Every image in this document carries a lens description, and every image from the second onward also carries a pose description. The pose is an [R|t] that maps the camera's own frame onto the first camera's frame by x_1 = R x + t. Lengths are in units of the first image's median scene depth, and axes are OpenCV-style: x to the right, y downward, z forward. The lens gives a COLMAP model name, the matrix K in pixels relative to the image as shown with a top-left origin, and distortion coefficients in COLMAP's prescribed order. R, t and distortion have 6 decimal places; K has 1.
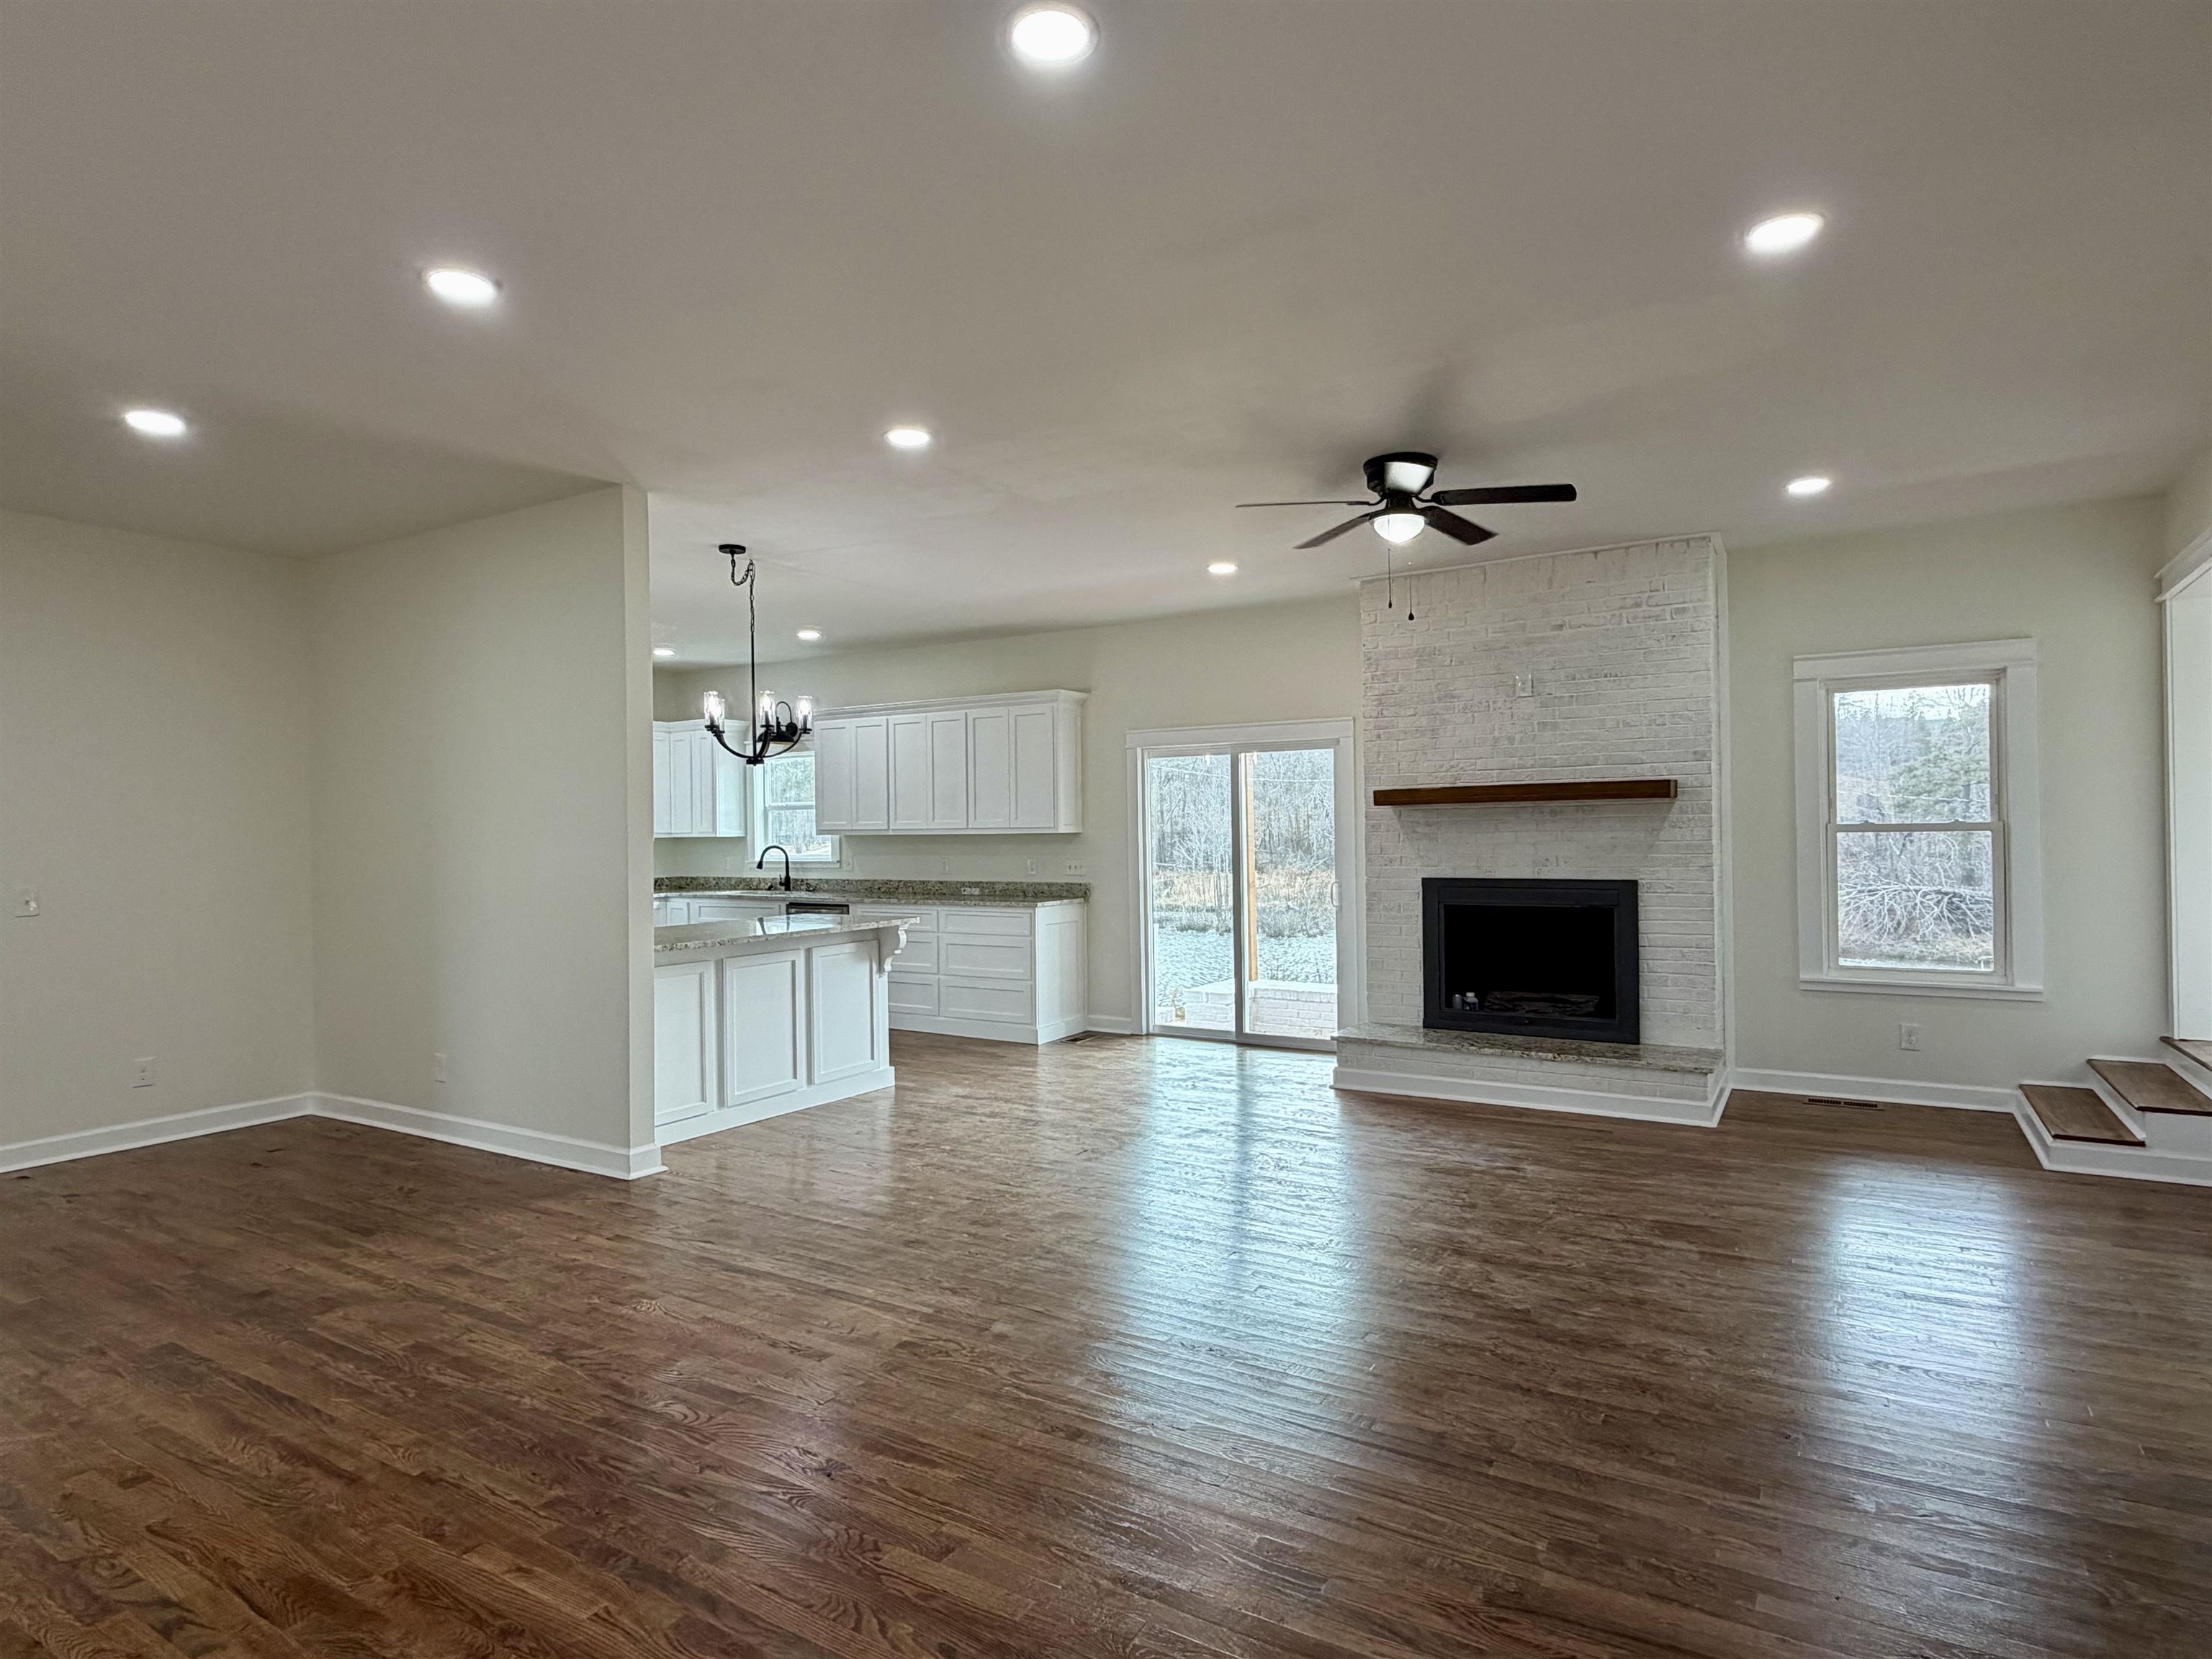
lens RADIAL K [[1203.4, 0, 1100.9], [0, 1203.4, 829.3], [0, 0, 1]] dist [0.002124, -0.001281]
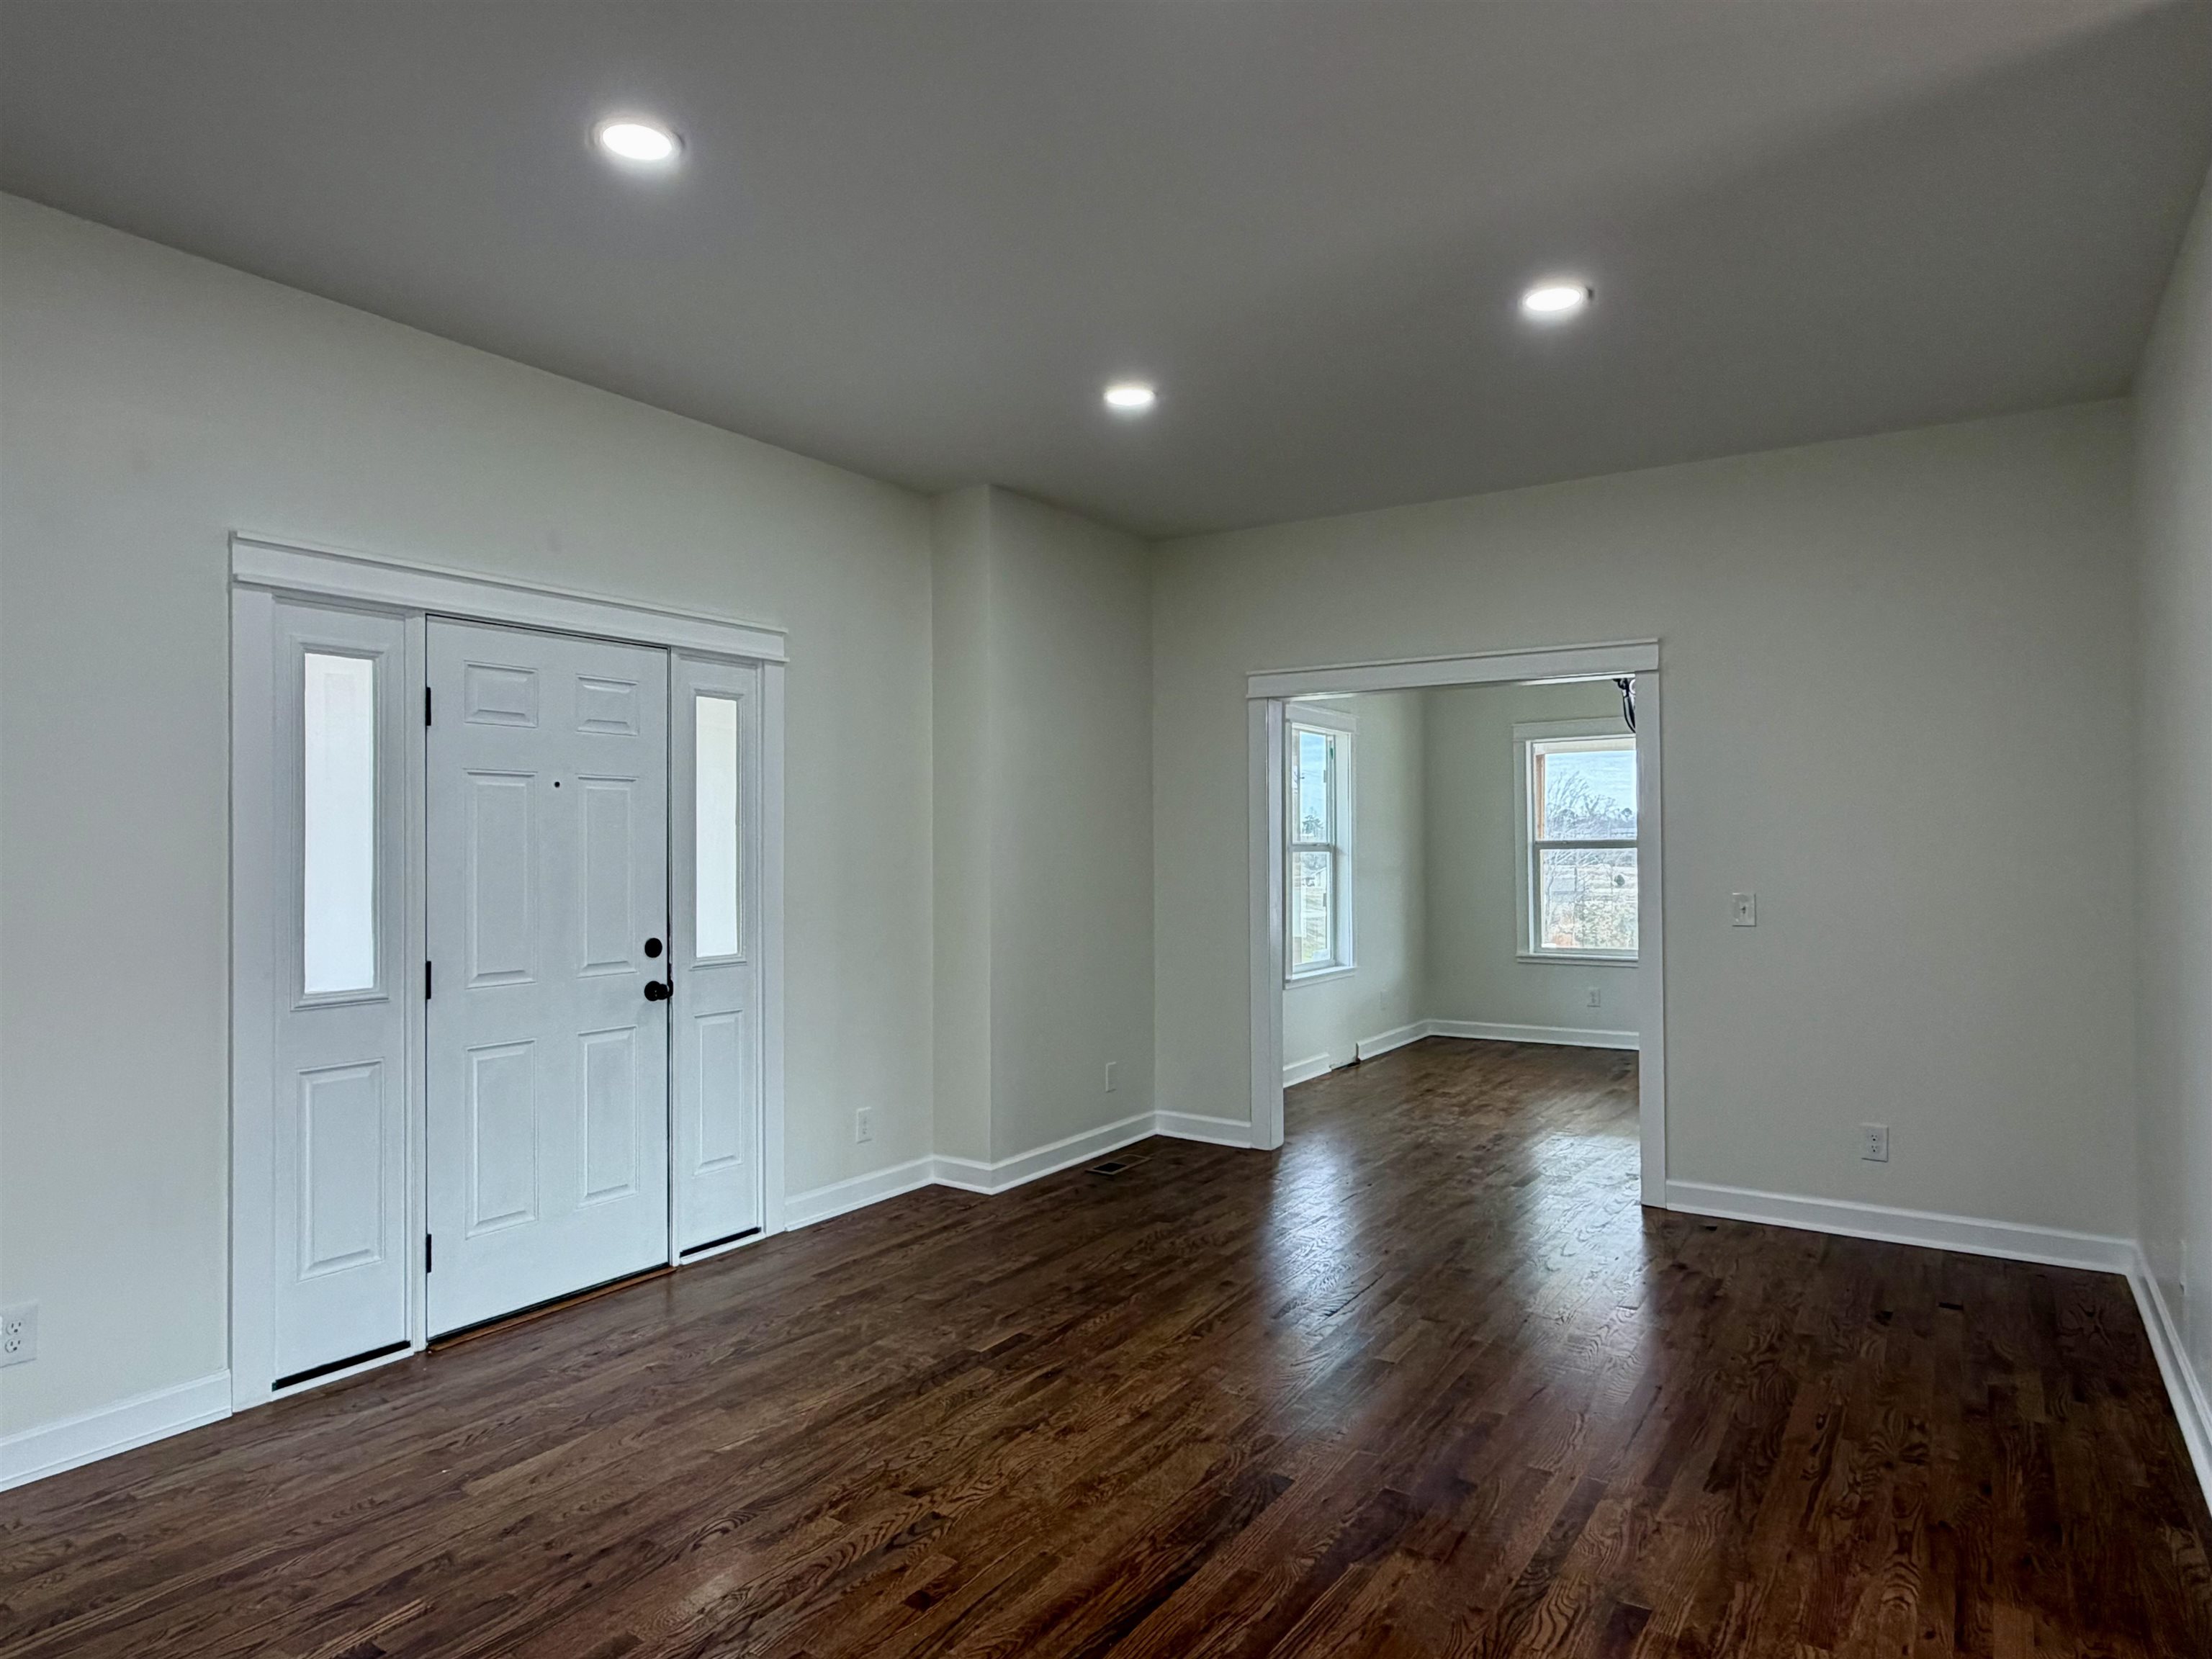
lens RADIAL K [[1305.1, 0, 1105.2], [0, 1305.1, 841.1], [0, 0, 1]] dist [0.002274, 0.001268]
pose [[-0.038351, 0.009671, -0.999218, 0.043433], [0.006884, 0.999932, 0.009413, 0.000027], [0.999241, -0.006517, -0.038415, 0.487581]]
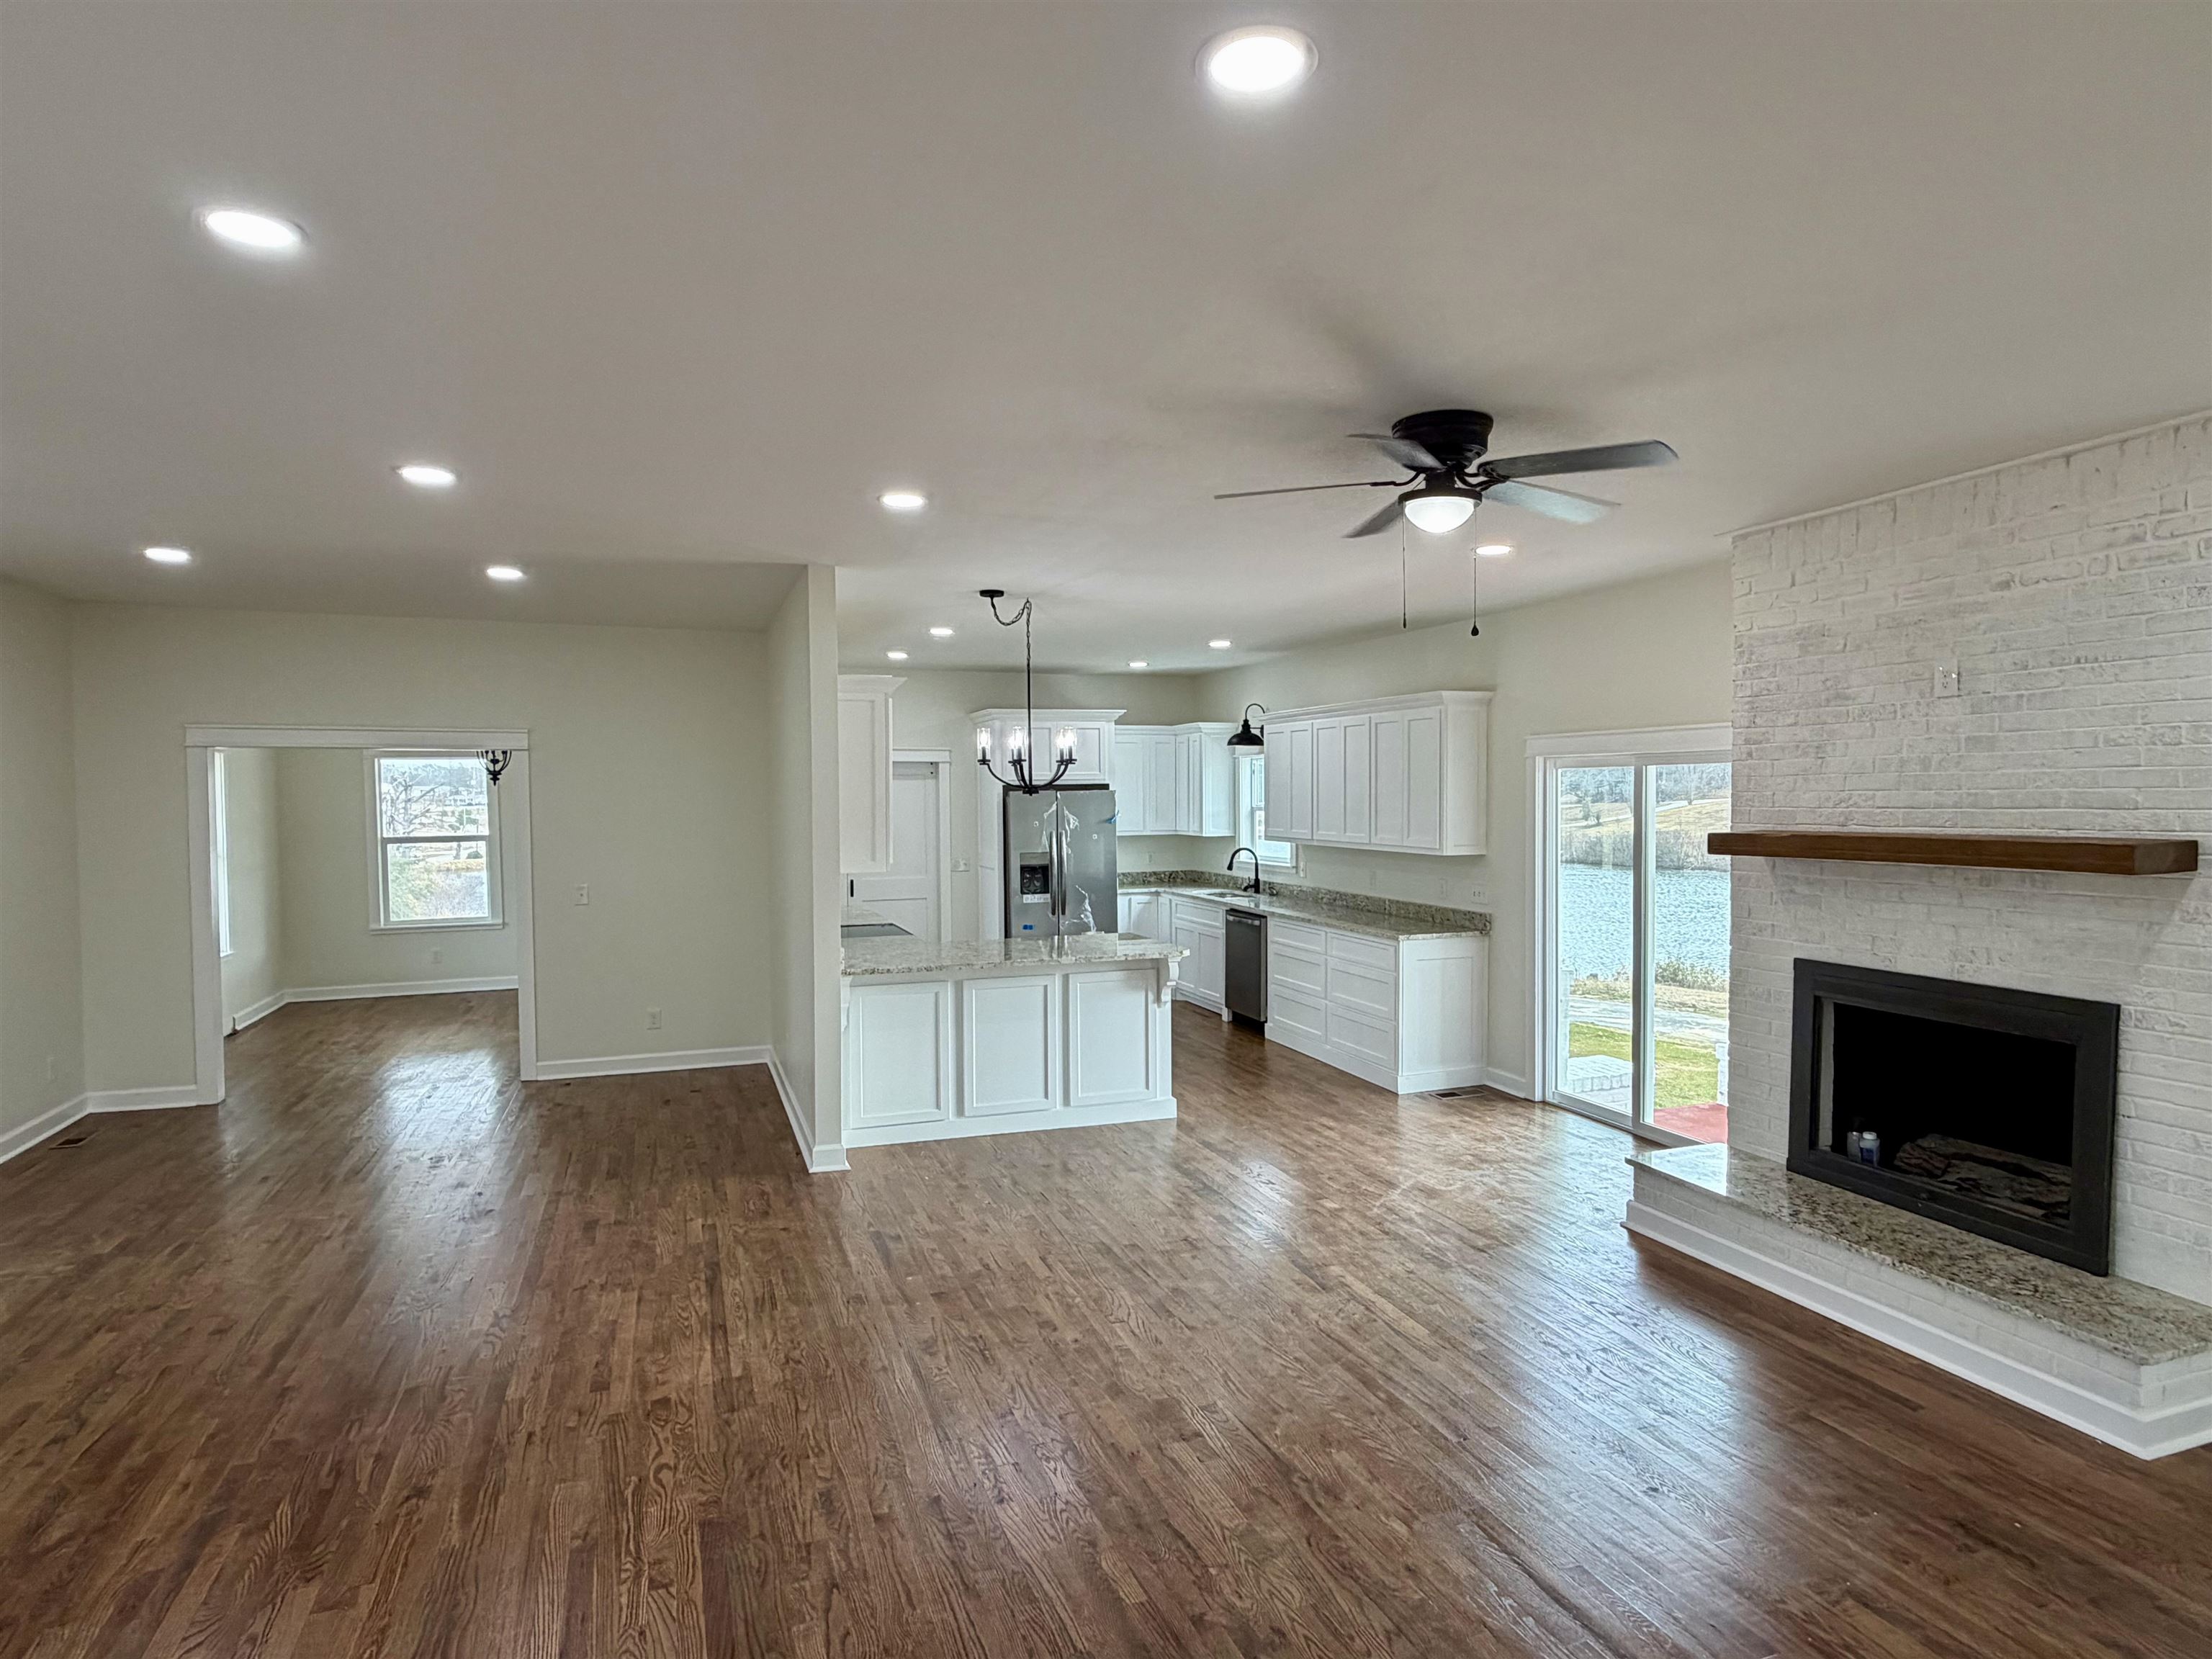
lens RADIAL K [[1203.4, 0, 1102.5], [0, 1203.4, 832.5], [0, 0, 1]] dist [0.002124, -0.001281]
pose [[0.781371, 0.029582, -0.623366, 0.416469], [-0.003753, 0.999081, 0.042707, -0.065763], [0.624056, -0.031030, 0.780763, 0.220427]]
